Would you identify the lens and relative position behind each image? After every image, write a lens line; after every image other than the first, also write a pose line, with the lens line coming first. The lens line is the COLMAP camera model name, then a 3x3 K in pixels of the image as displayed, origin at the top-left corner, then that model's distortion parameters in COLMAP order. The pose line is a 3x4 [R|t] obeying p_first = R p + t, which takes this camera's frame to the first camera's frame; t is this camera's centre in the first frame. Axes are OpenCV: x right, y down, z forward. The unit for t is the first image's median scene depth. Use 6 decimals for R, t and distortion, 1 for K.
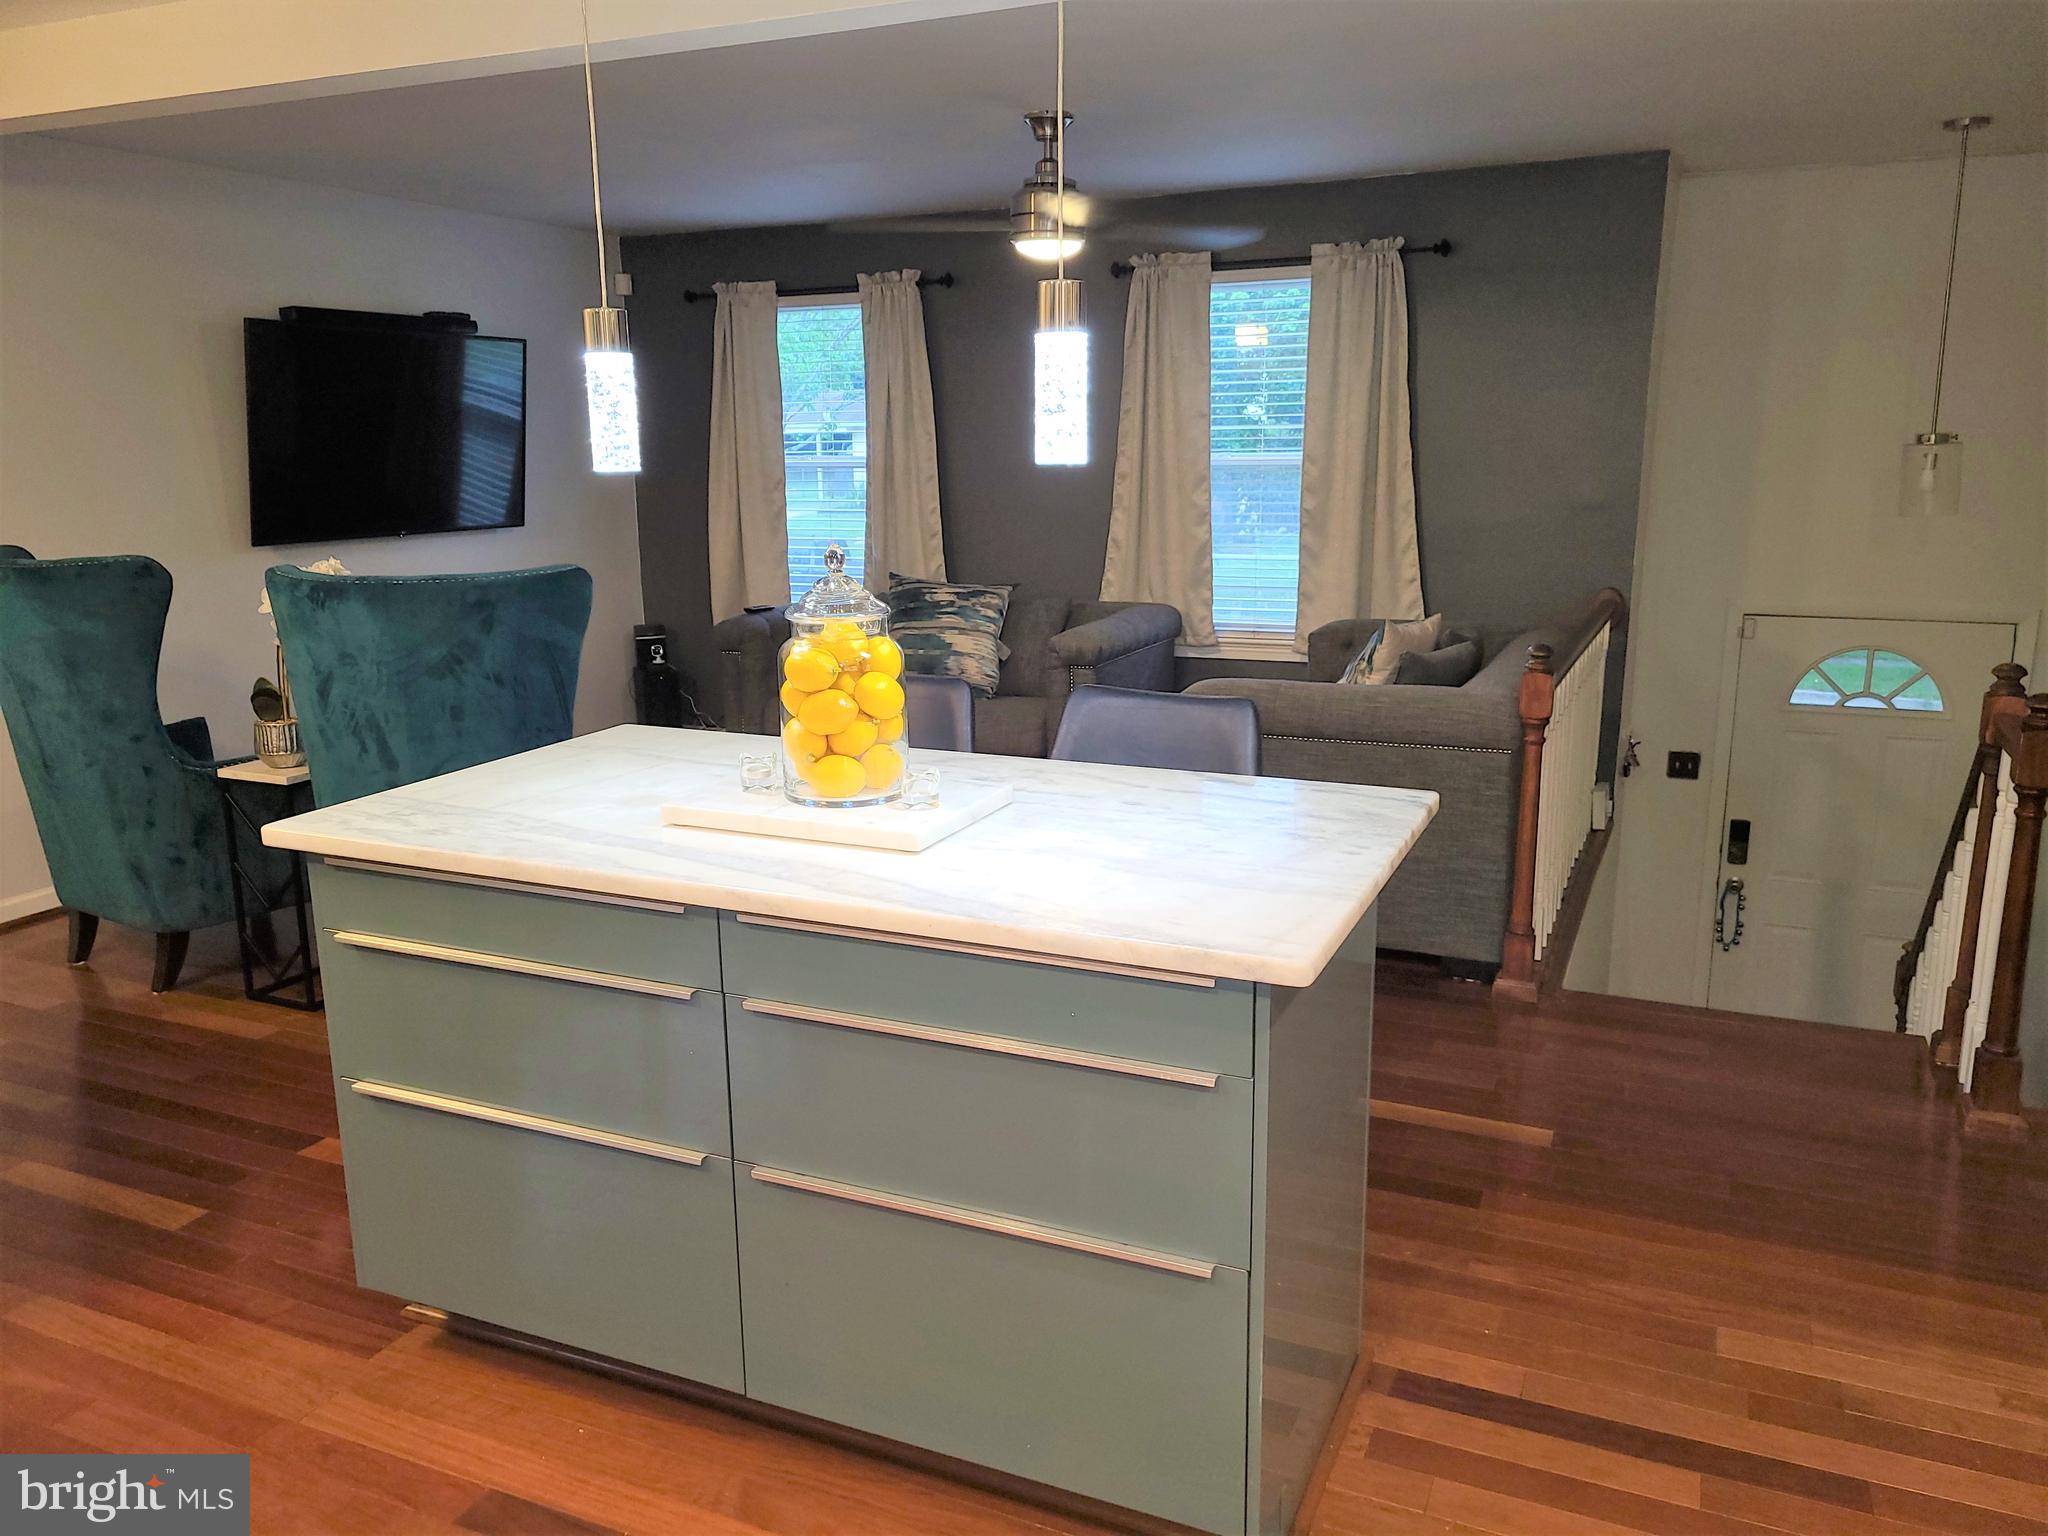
lens RADIAL K [[1537.2, 0, 1036.2], [0, 1537.2, 763.2], [0, 0, 1]] dist [0.041587, -0.020922]
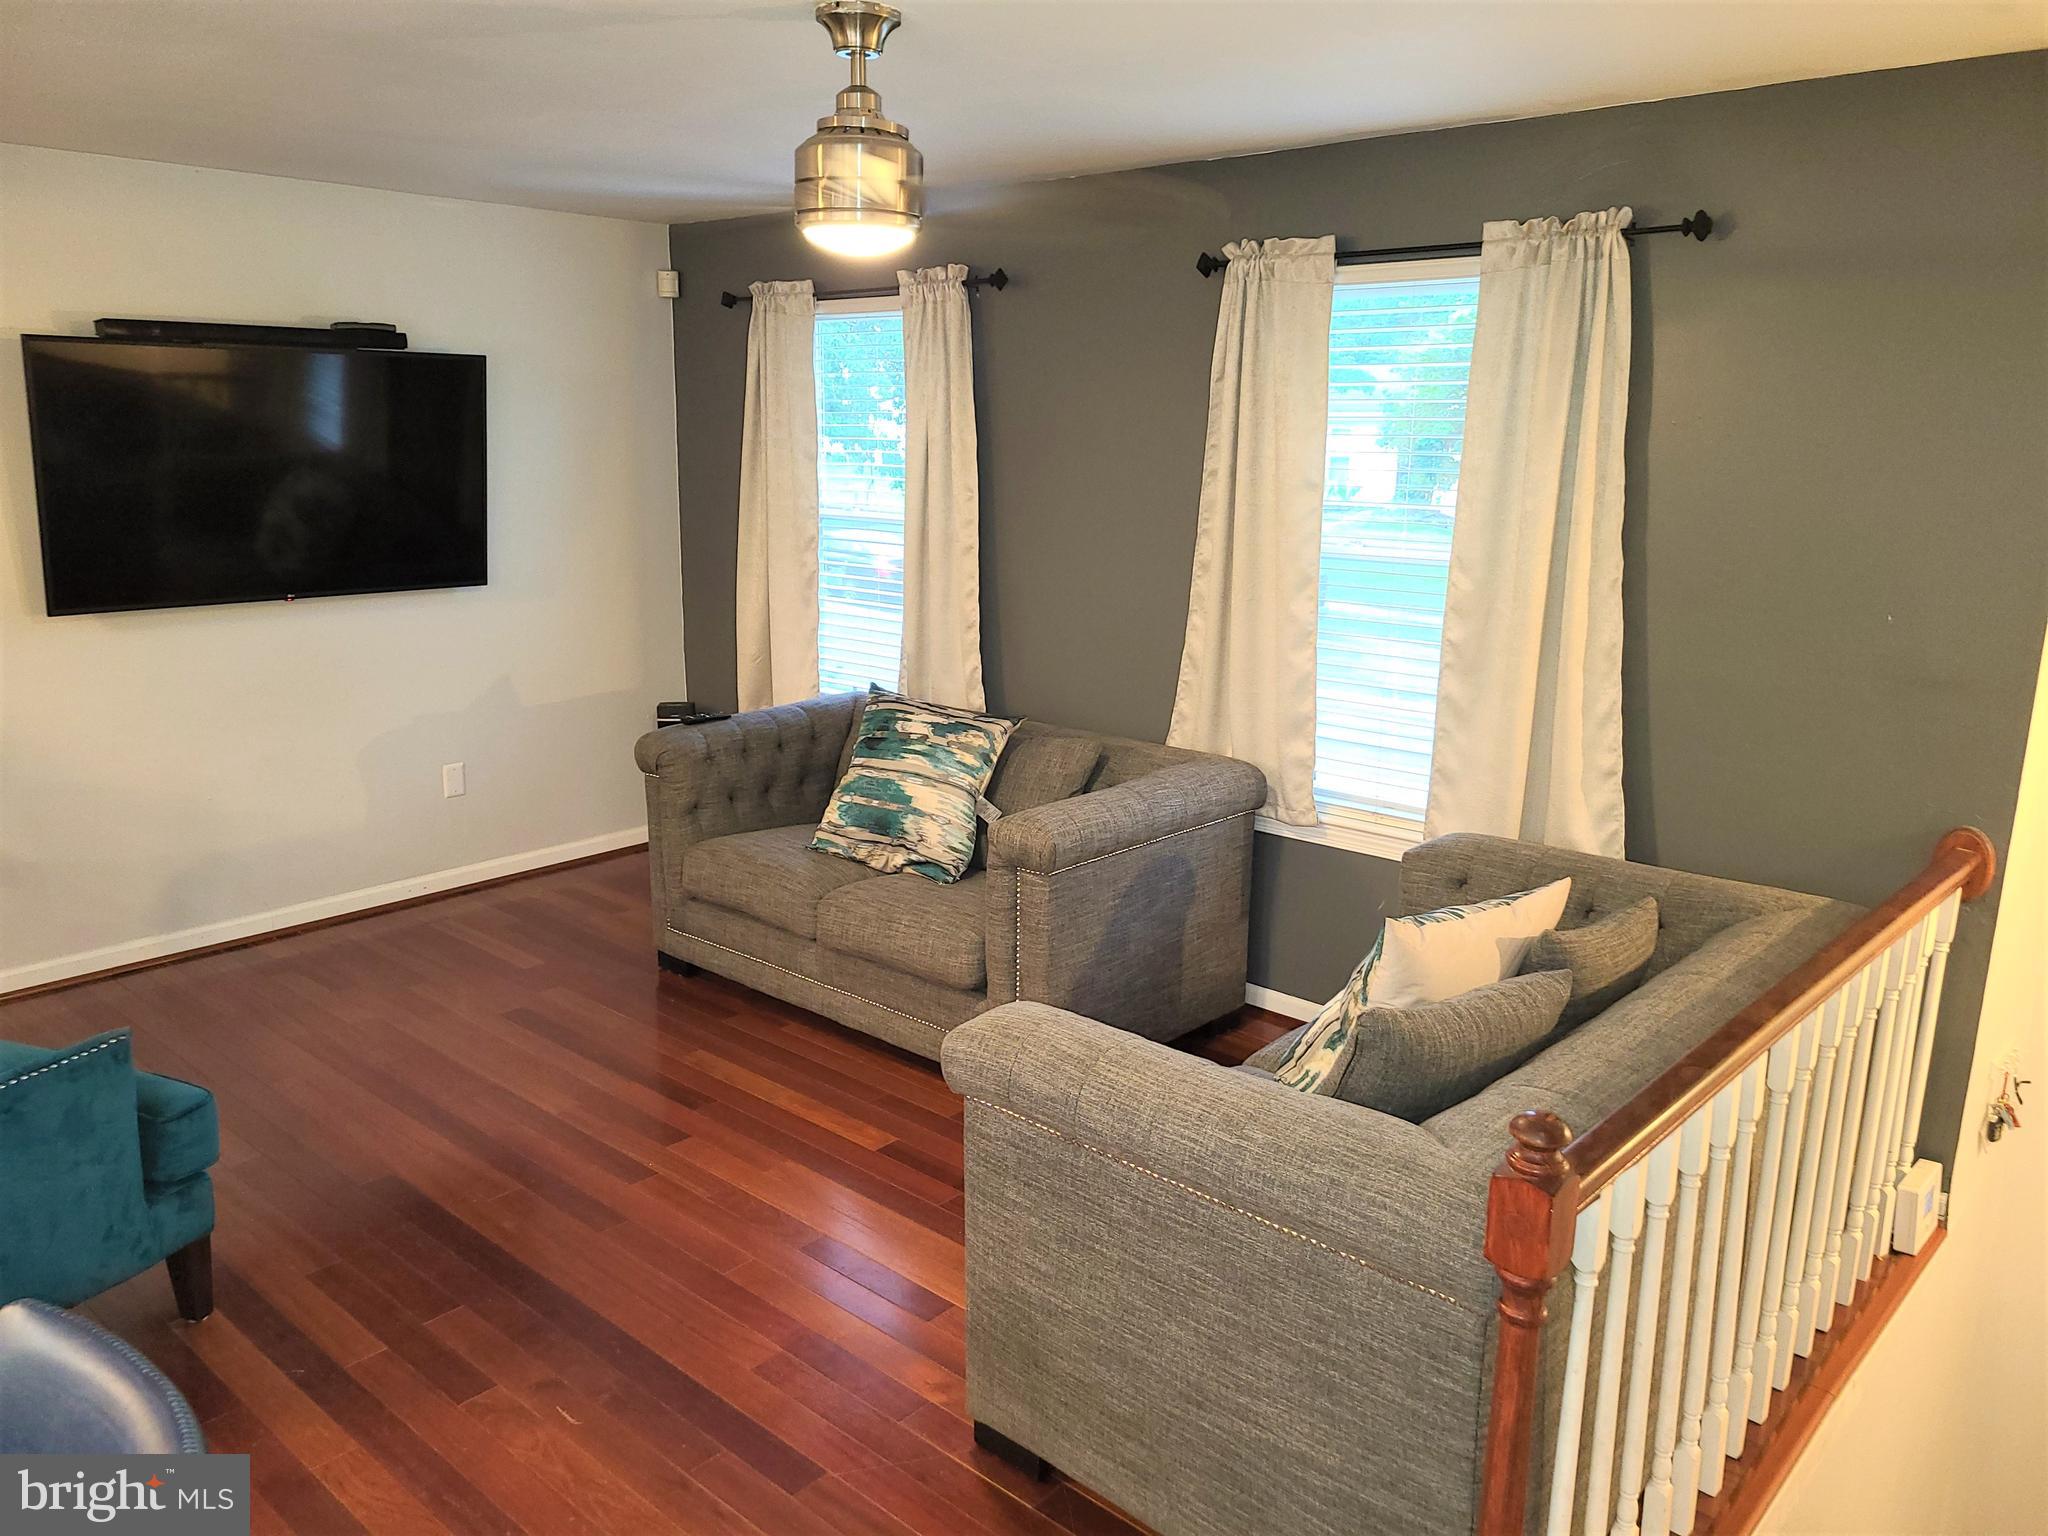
lens RADIAL K [[1537.2, 0, 1008.5], [0, 1537.2, 769.7], [0, 0, 1]] dist [0.041587, -0.020922]
pose [[0.949353, 0.093452, -0.299992, 0.195852], [-0.088944, 0.995624, 0.028680, -0.113253], [0.301359, -0.000545, 0.953510, 0.335764]]
